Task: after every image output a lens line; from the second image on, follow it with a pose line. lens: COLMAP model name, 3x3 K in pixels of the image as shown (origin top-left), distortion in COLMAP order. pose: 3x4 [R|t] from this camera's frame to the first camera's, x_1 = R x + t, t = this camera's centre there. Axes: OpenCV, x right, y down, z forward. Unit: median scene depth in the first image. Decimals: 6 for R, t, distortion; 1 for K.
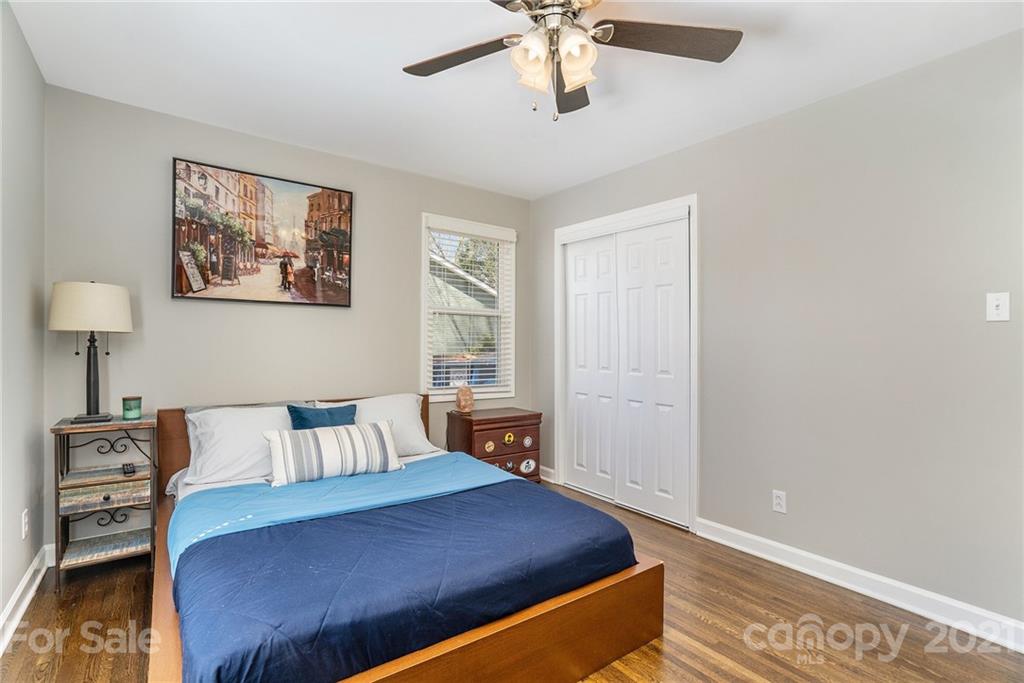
lens RADIAL K [[475.4, 0, 512.0], [0, 475.4, 341.5], [0, 0, 1]] dist [-0.021833, -0.000208]
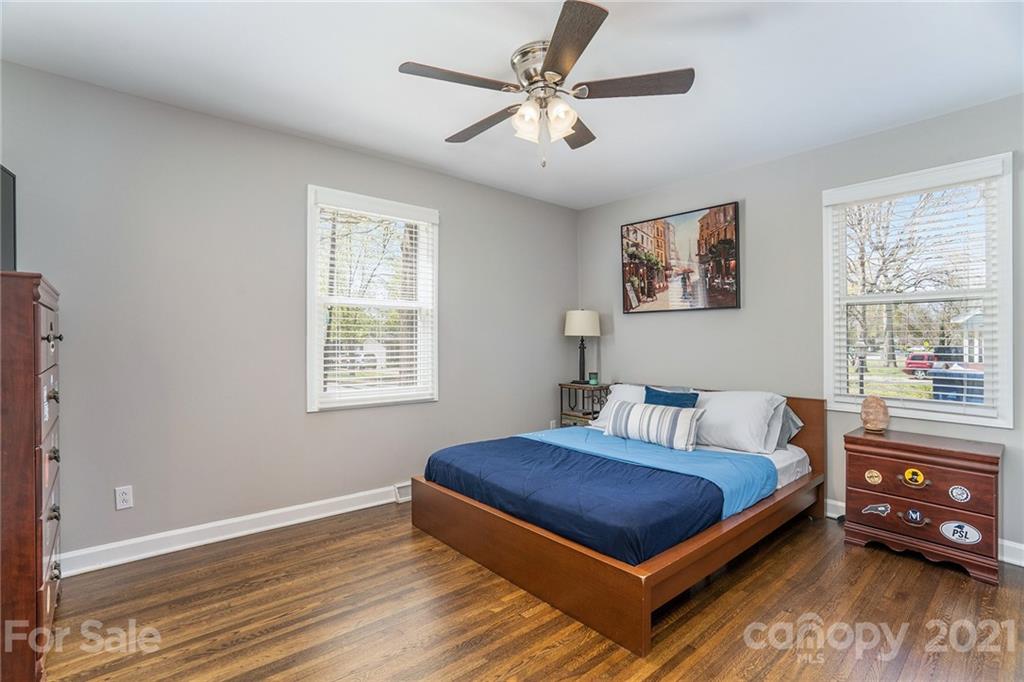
lens RADIAL K [[486.7, 0, 512.0], [0, 486.7, 341.0], [0, 0, 1]] dist [-0.002745, -0.000075]
pose [[0.084210, -0.009521, -0.996403, 0.821069], [0.003516, 0.999951, -0.009258, 0.013264], [0.996442, -0.002724, 0.084239, 0.448014]]
